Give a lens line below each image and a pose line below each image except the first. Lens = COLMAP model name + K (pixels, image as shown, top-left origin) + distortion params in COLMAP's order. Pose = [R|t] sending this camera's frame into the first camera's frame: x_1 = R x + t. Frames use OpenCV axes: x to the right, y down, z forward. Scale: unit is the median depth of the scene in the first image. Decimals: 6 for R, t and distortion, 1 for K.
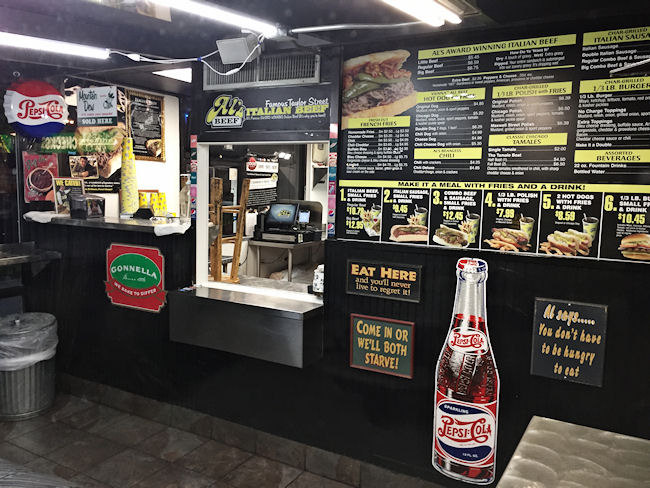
lens RADIAL K [[552.6, 0, 327.9], [0, 552.6, 244.3], [0, 0, 1]] dist [0.014558, 0.009601]
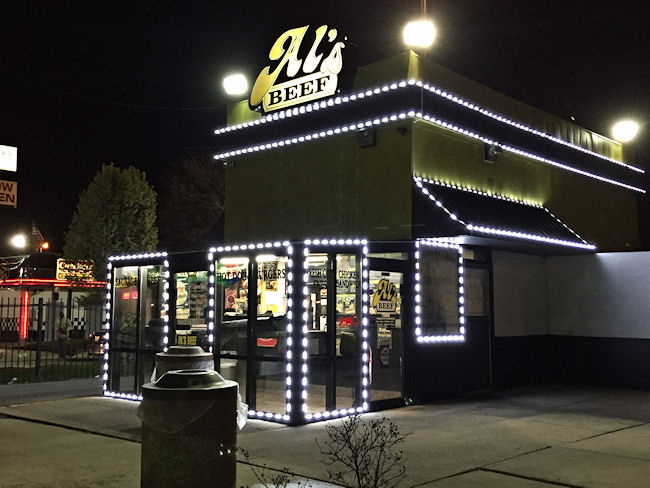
lens RADIAL K [[739.4, 0, 325.8], [0, 739.4, 239.5], [0, 0, 1]] dist [0.047132, 0.000000]
pose [[0.974645, -0.044461, -0.219293, 0.917337], [-0.003578, 0.976837, -0.213953, 0.468908], [0.223726, 0.209313, 0.951911, -3.029254]]
